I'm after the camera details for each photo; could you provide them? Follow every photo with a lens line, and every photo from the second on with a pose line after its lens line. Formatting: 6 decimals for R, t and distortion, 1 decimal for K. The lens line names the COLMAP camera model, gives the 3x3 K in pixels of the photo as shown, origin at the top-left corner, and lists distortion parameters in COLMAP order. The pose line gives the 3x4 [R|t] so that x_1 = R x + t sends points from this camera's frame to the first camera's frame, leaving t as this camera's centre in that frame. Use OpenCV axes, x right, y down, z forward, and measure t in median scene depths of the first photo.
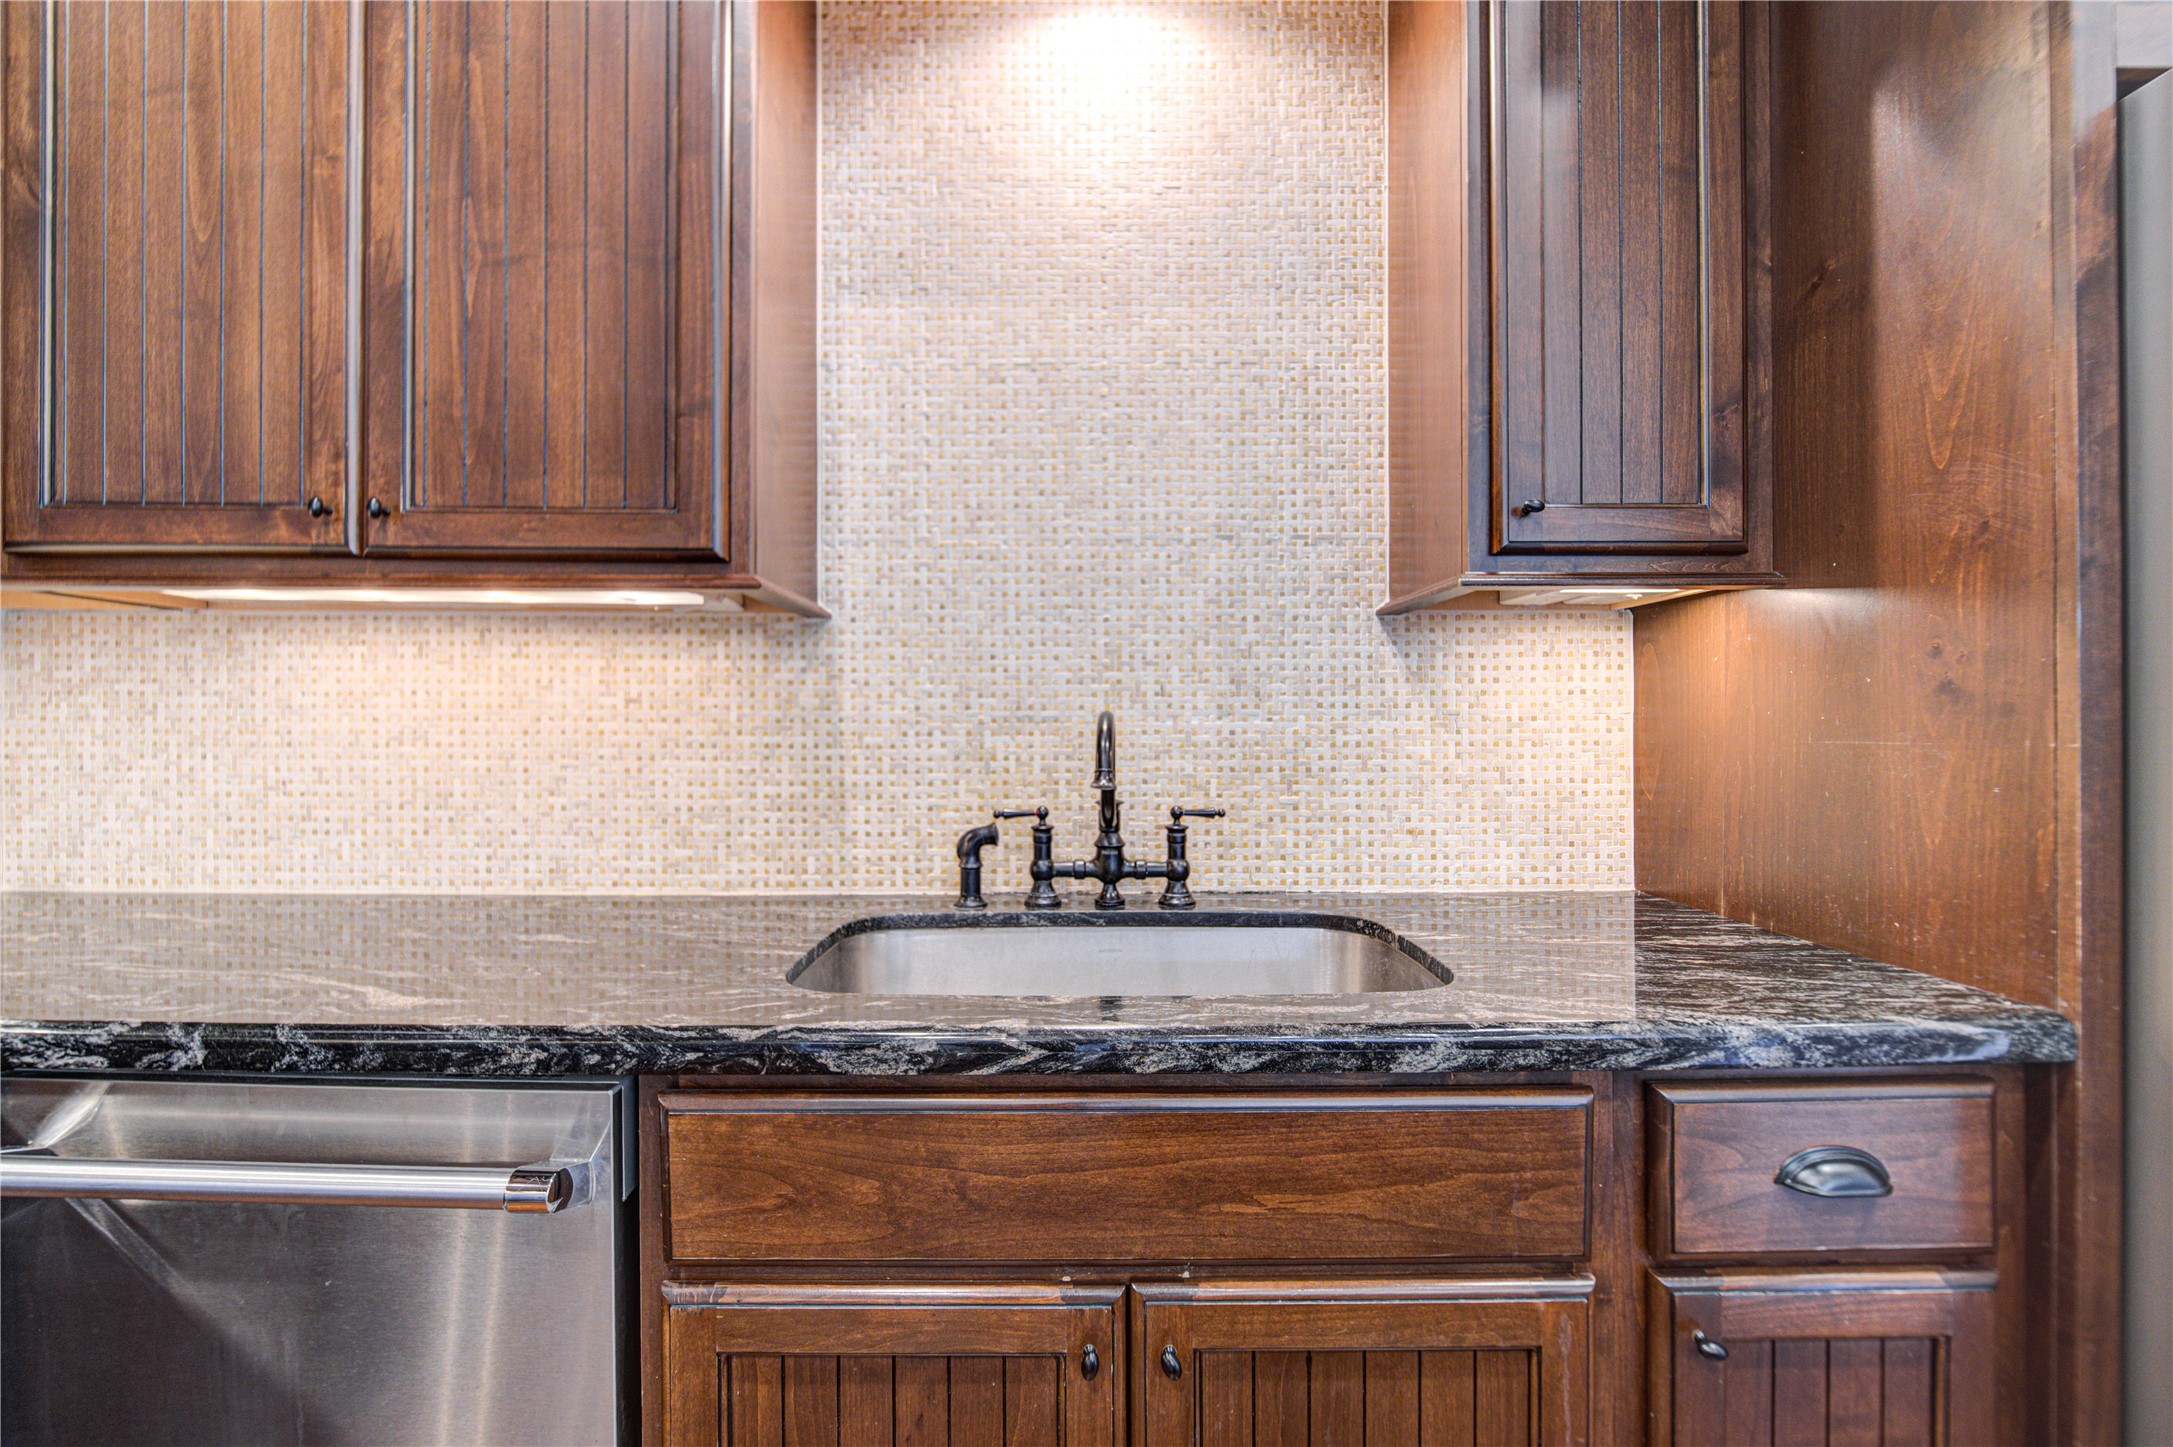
lens RADIAL K [[915.8, 0, 1073.9], [0, 915.8, 696.3], [0, 0, 1]] dist [-0.001691, -0.011702]
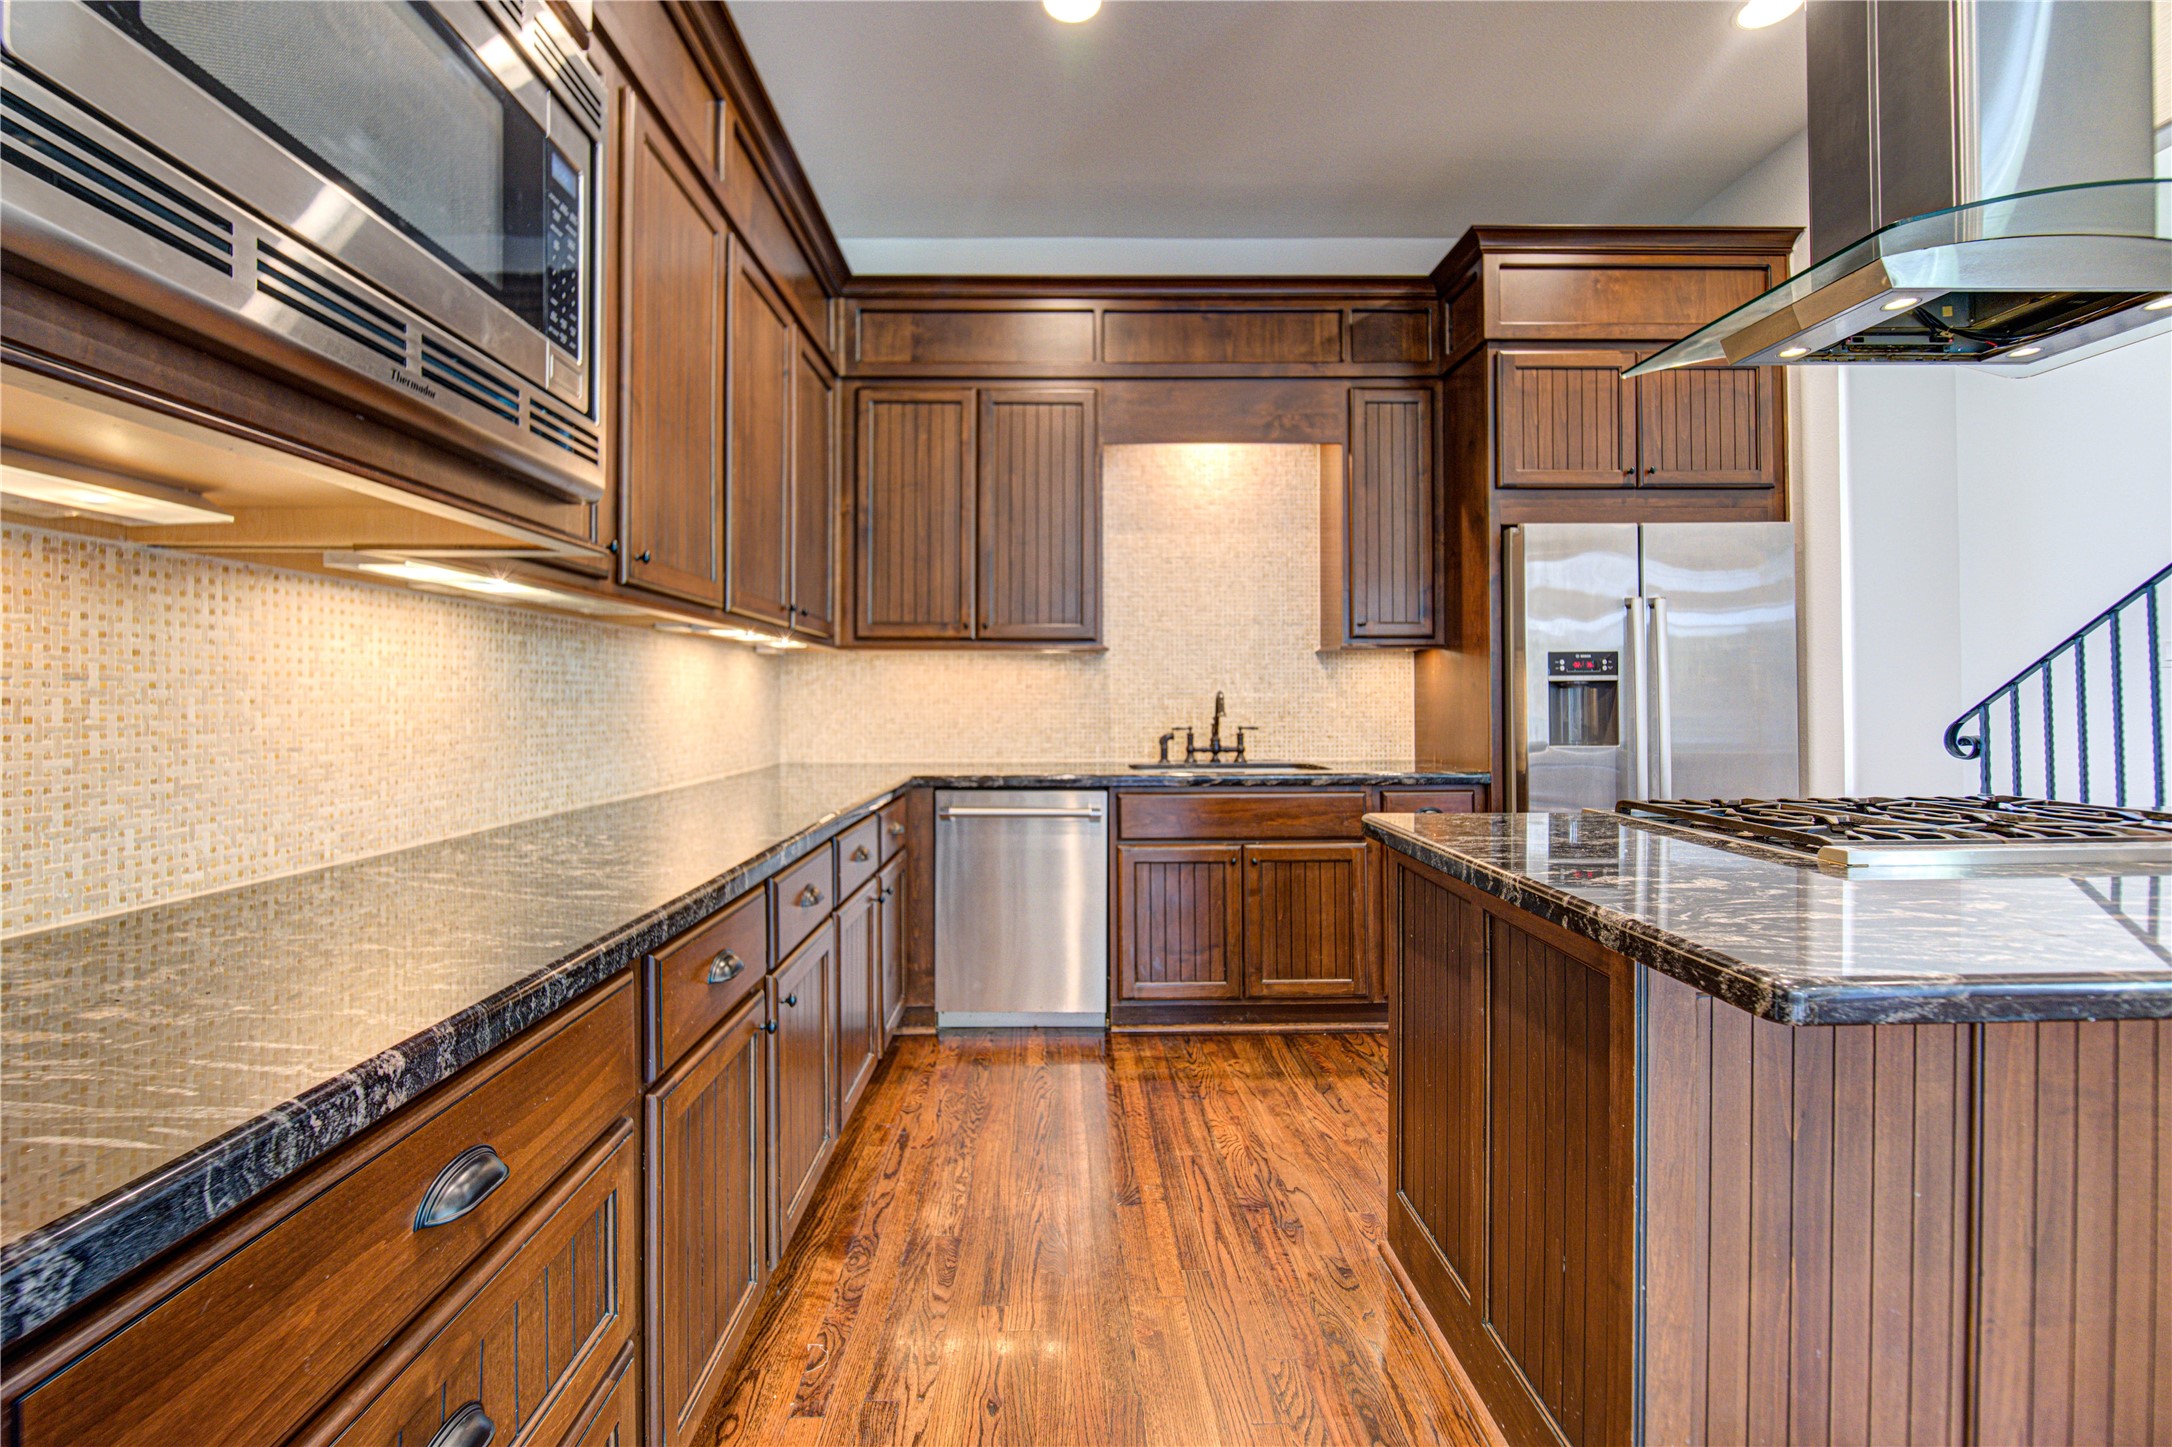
lens RADIAL K [[932.5, 0, 1049.8], [0, 932.5, 688.8], [0, 0, 1]] dist [-0.001039, -0.004706]
pose [[0.999974, -0.003148, 0.006416, -0.463051], [0.003047, 0.999871, 0.015749, -0.032492], [-0.006465, -0.015729, 0.999855, -1.730302]]
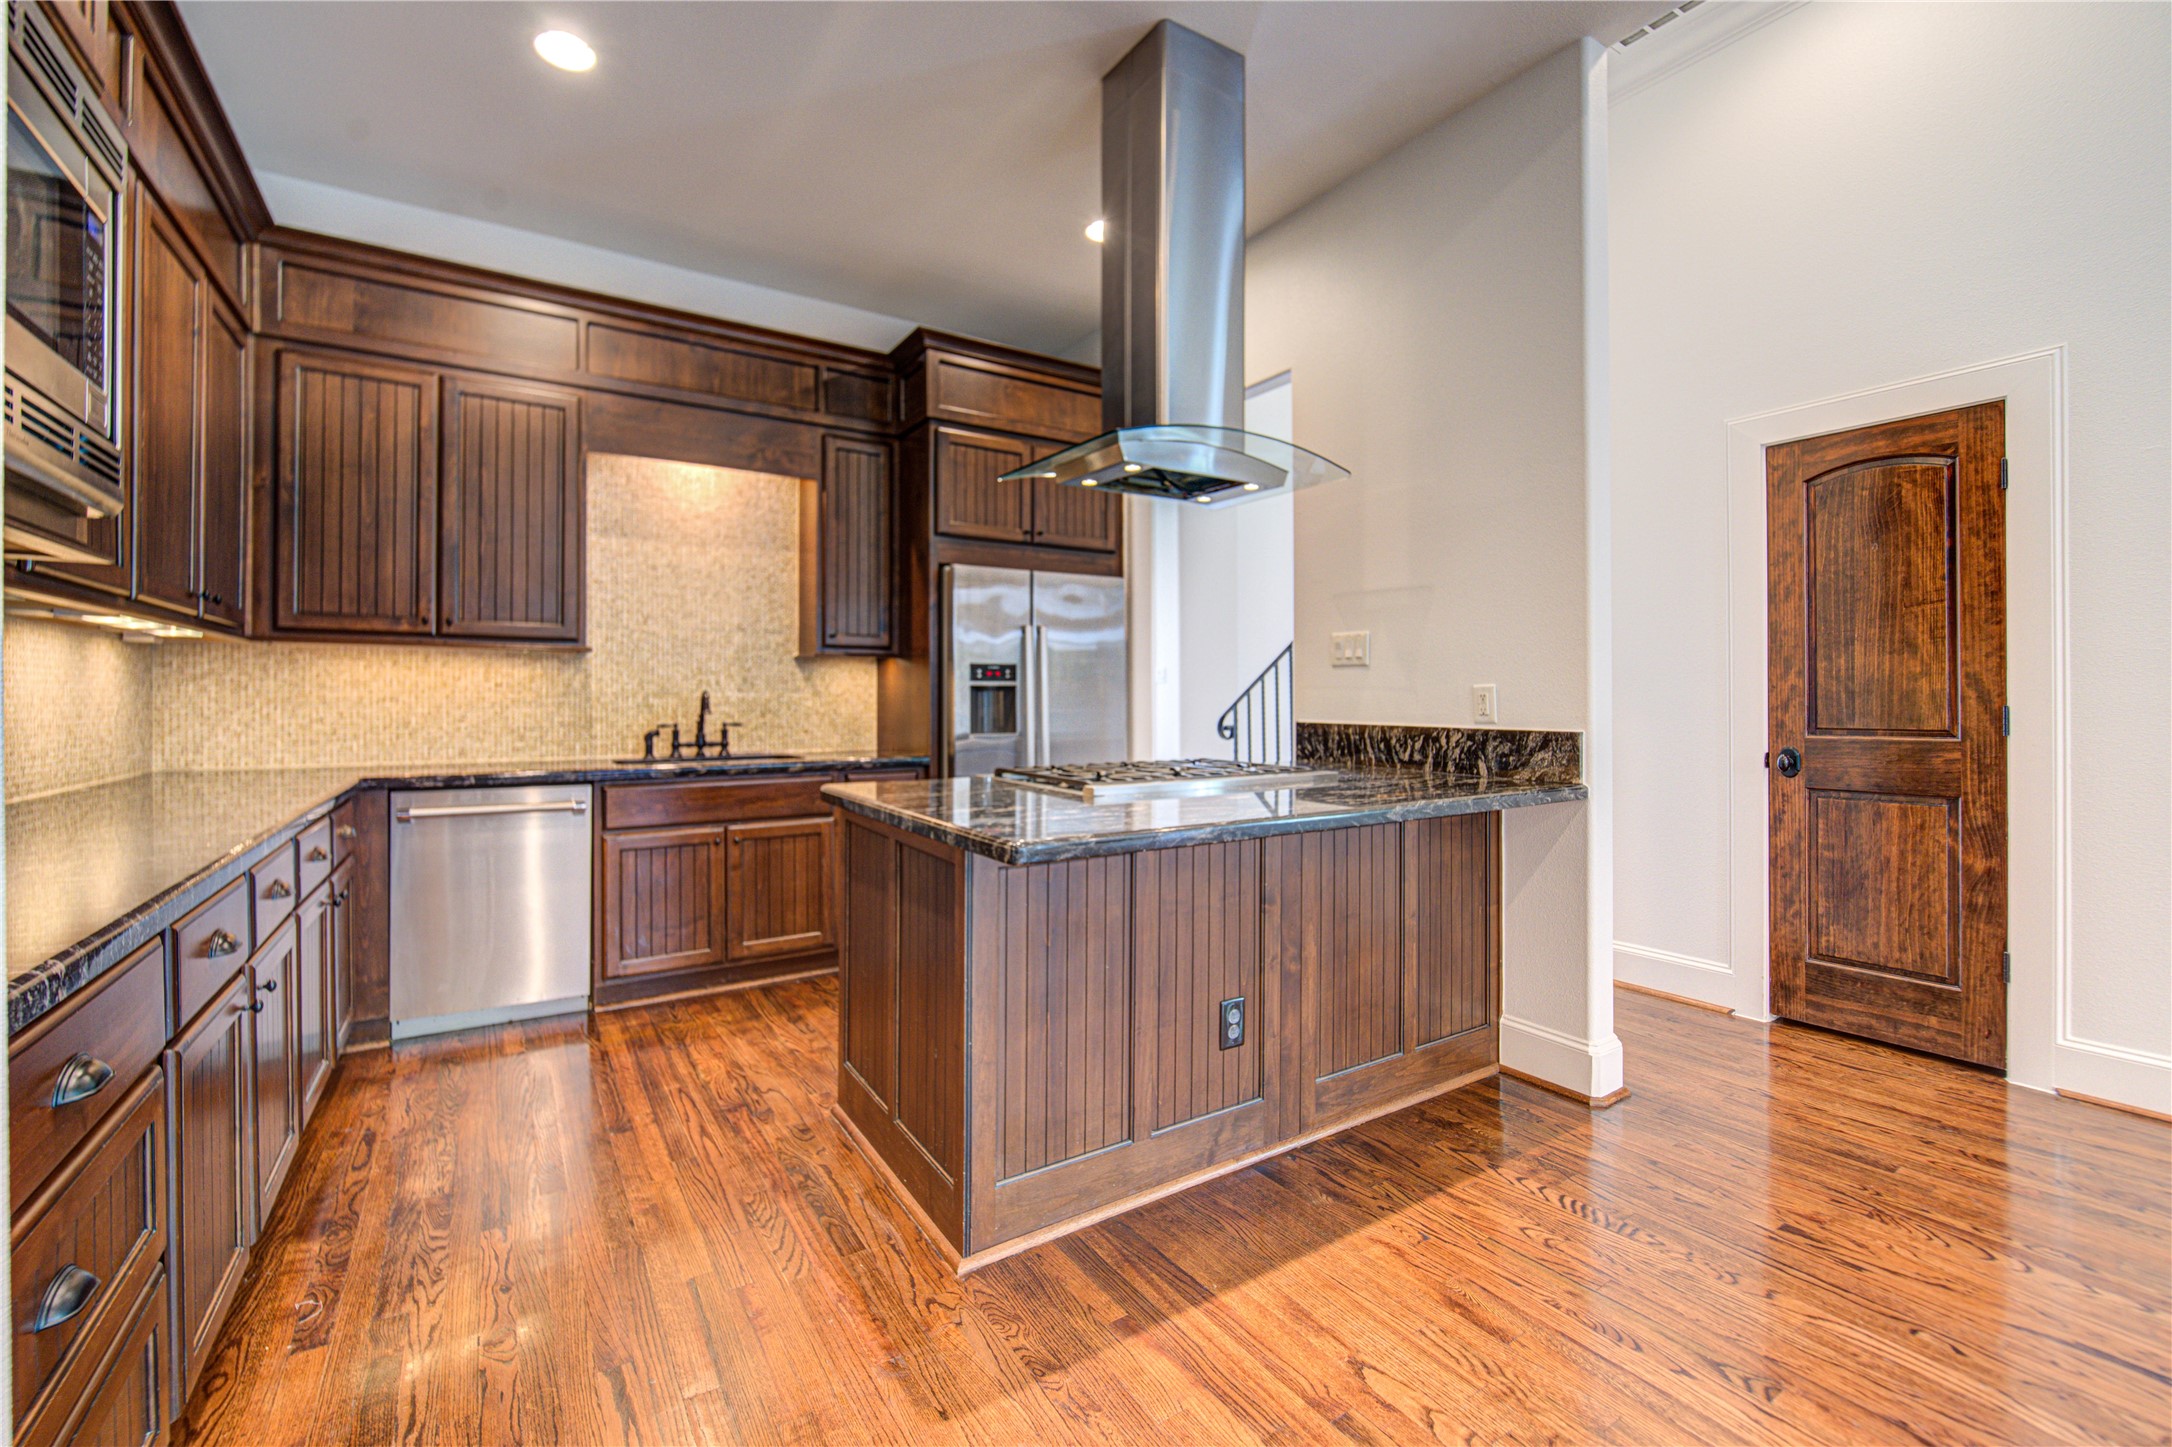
lens RADIAL K [[933.2, 0, 1084.2], [0, 933.2, 699.9], [0, 0, 1]] dist [0.000961, -0.005159]
pose [[0.839109, -0.000344, 0.543964, -0.554349], [-0.015378, 0.999585, 0.024354, -0.044110], [-0.543747, -0.028801, 0.838755, -2.171519]]
